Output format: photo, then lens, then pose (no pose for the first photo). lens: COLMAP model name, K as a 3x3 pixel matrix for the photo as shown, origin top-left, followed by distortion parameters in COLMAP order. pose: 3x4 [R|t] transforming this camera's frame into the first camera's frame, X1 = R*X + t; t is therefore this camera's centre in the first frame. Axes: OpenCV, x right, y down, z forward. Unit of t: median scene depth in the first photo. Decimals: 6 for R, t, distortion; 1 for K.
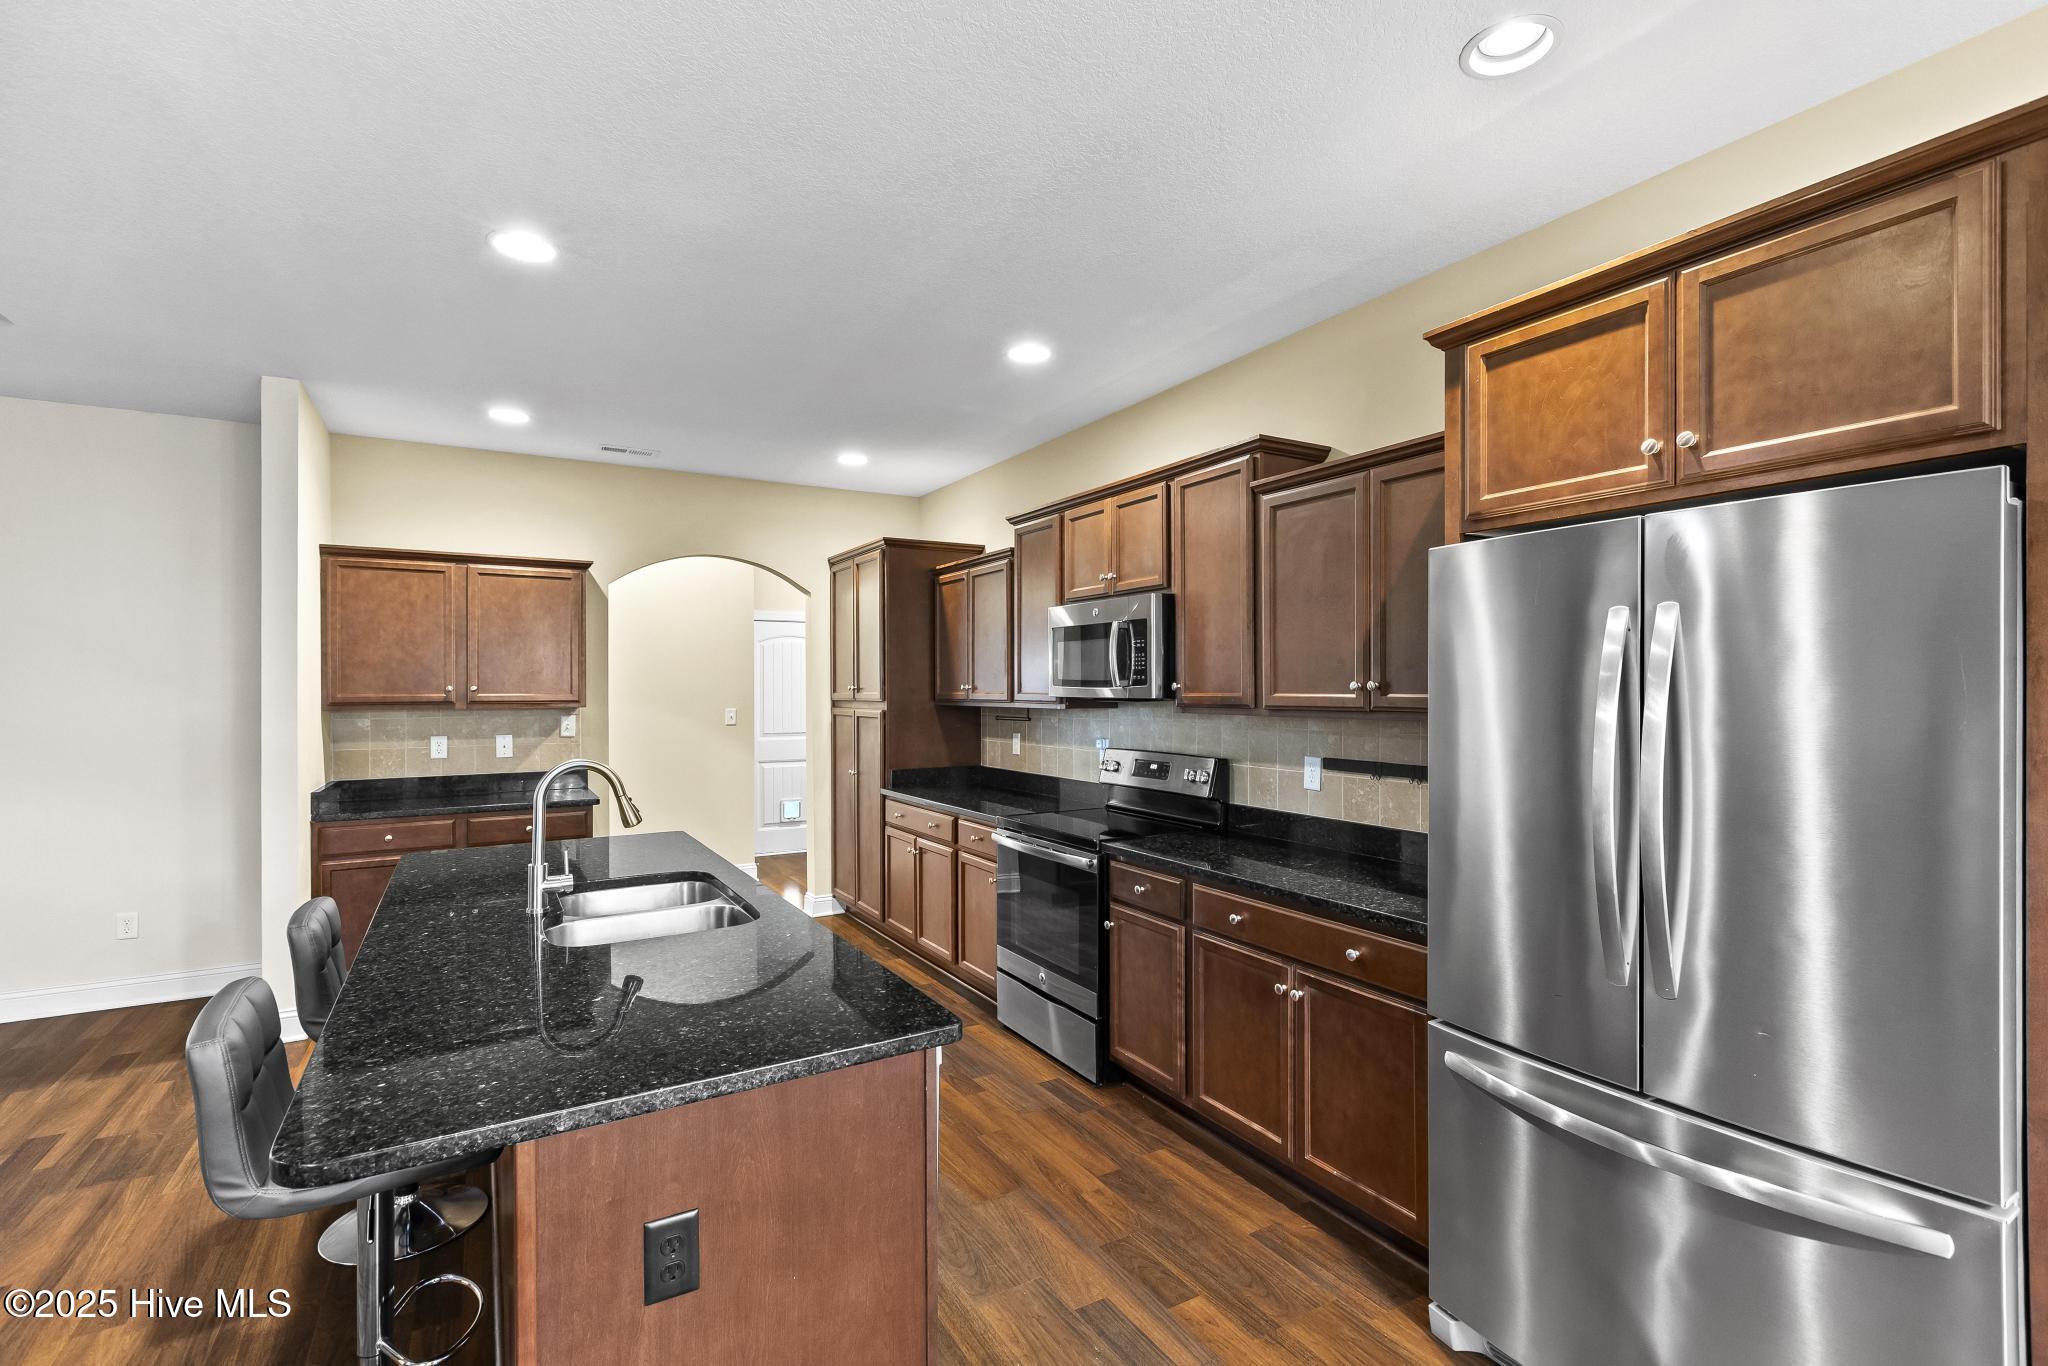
lens RADIAL K [[916.8, 0, 1028.8], [0, 916.8, 686.4], [0, 0, 1]] dist [-0.000492, 0.000034]
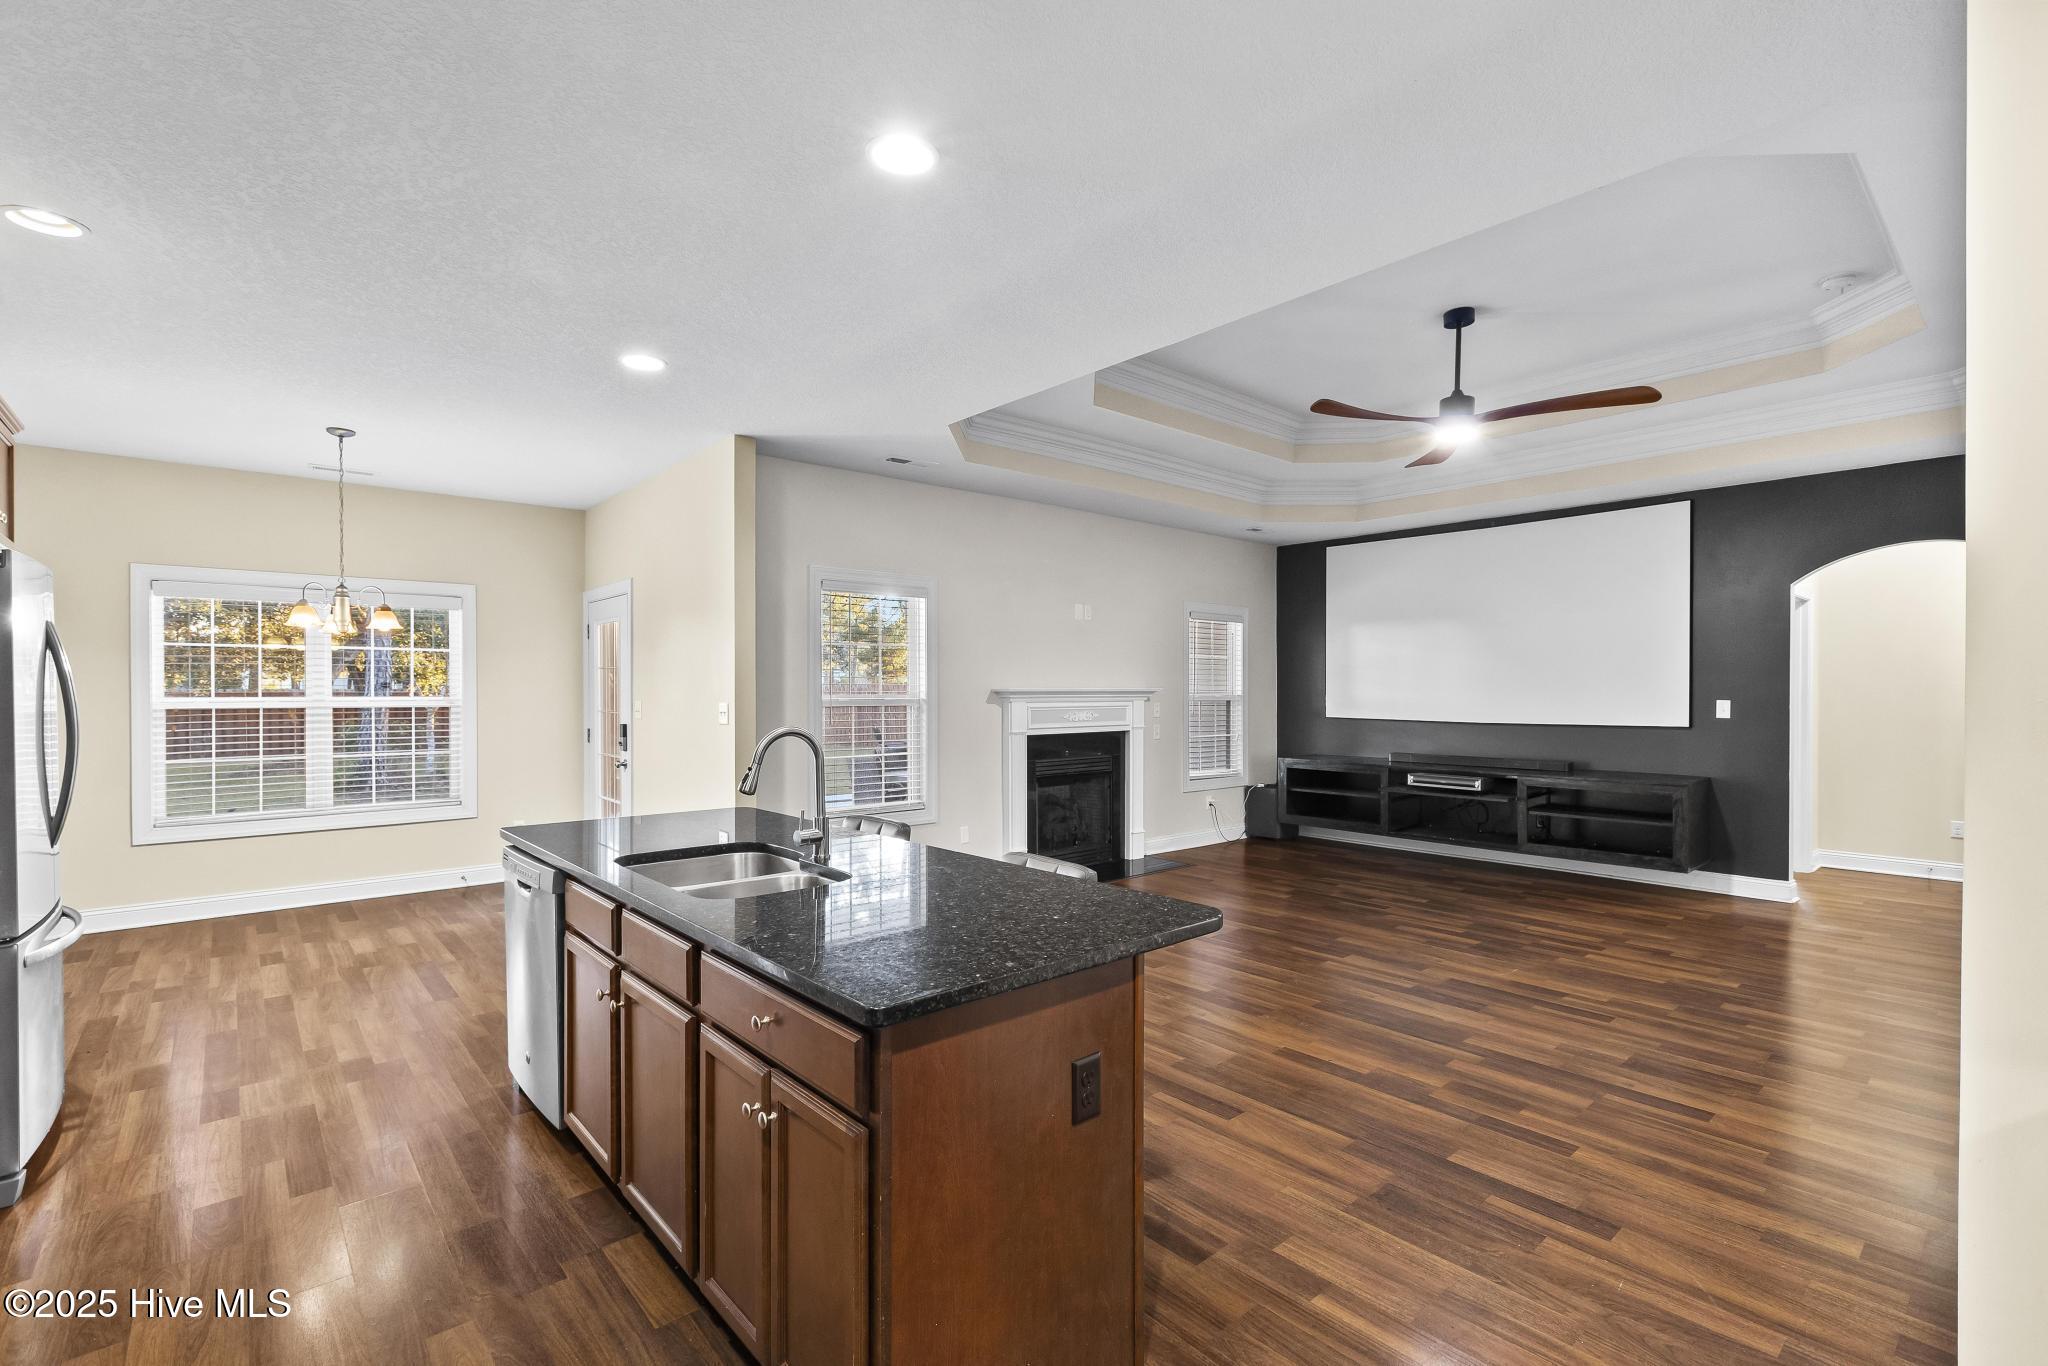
lens RADIAL K [[914.2, 0, 1027.5], [0, 914.2, 691.3], [0, 0, 1]] dist [0.004528, 0.000396]
pose [[-0.982992, 0.006748, -0.183524, -0.294714], [0.006197, 0.999974, 0.003573, 0.017788], [0.183543, 0.002375, -0.983009, 1.105572]]
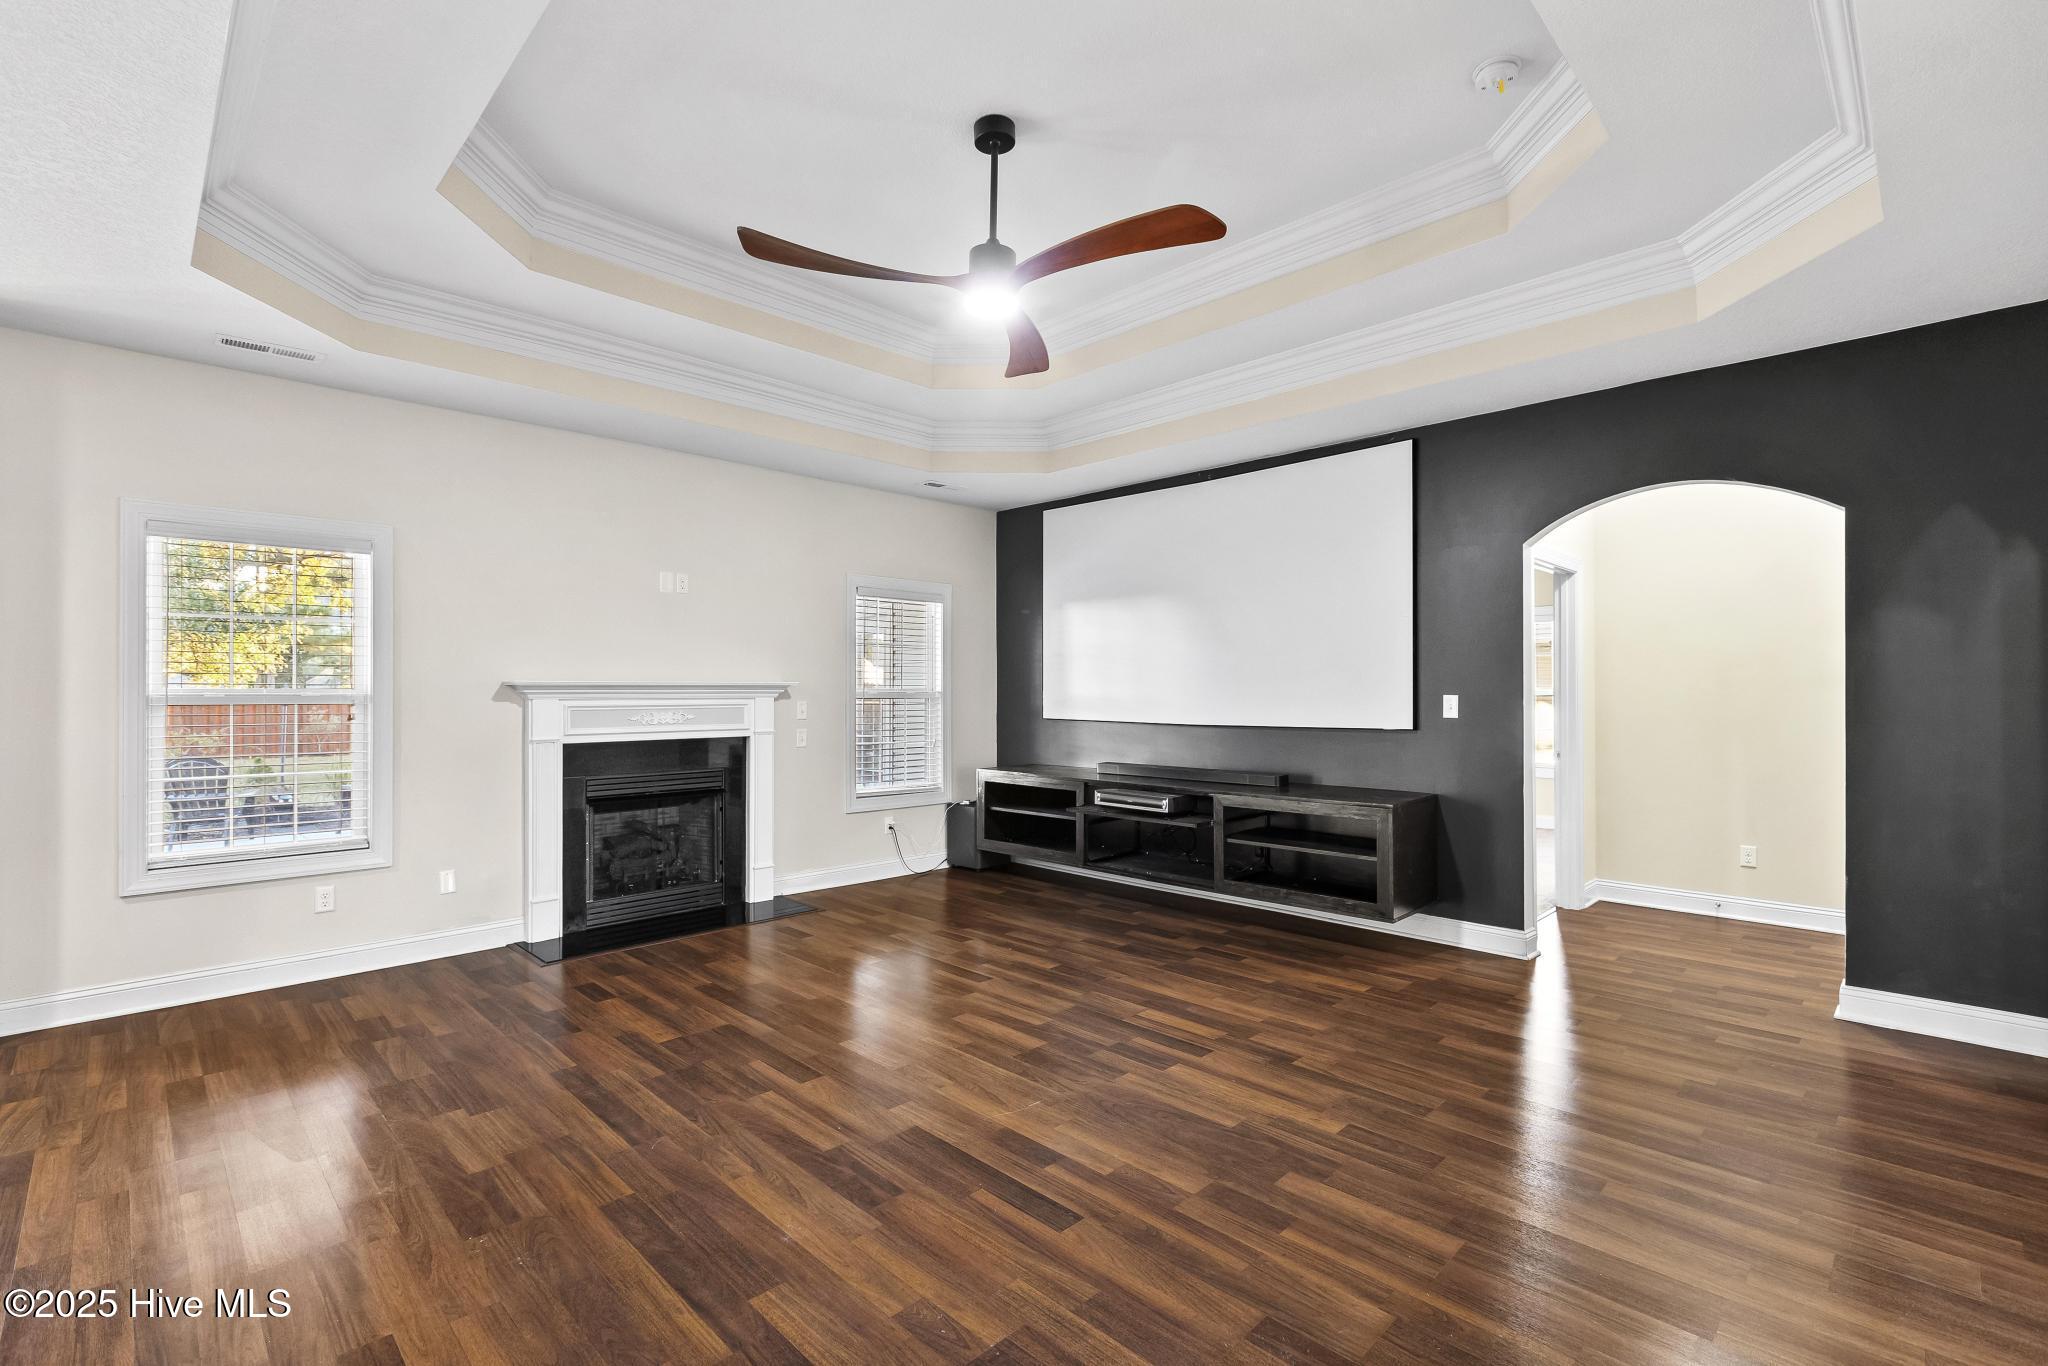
lens RADIAL K [[916.8, 0, 1028.8], [0, 916.8, 686.4], [0, 0, 1]] dist [-0.000492, 0.000034]
pose [[-0.969467, 0.005874, -0.245150, -0.833203], [0.006924, 0.999970, -0.003419, 0.032535], [0.245123, -0.005012, -0.969479, 0.859469]]
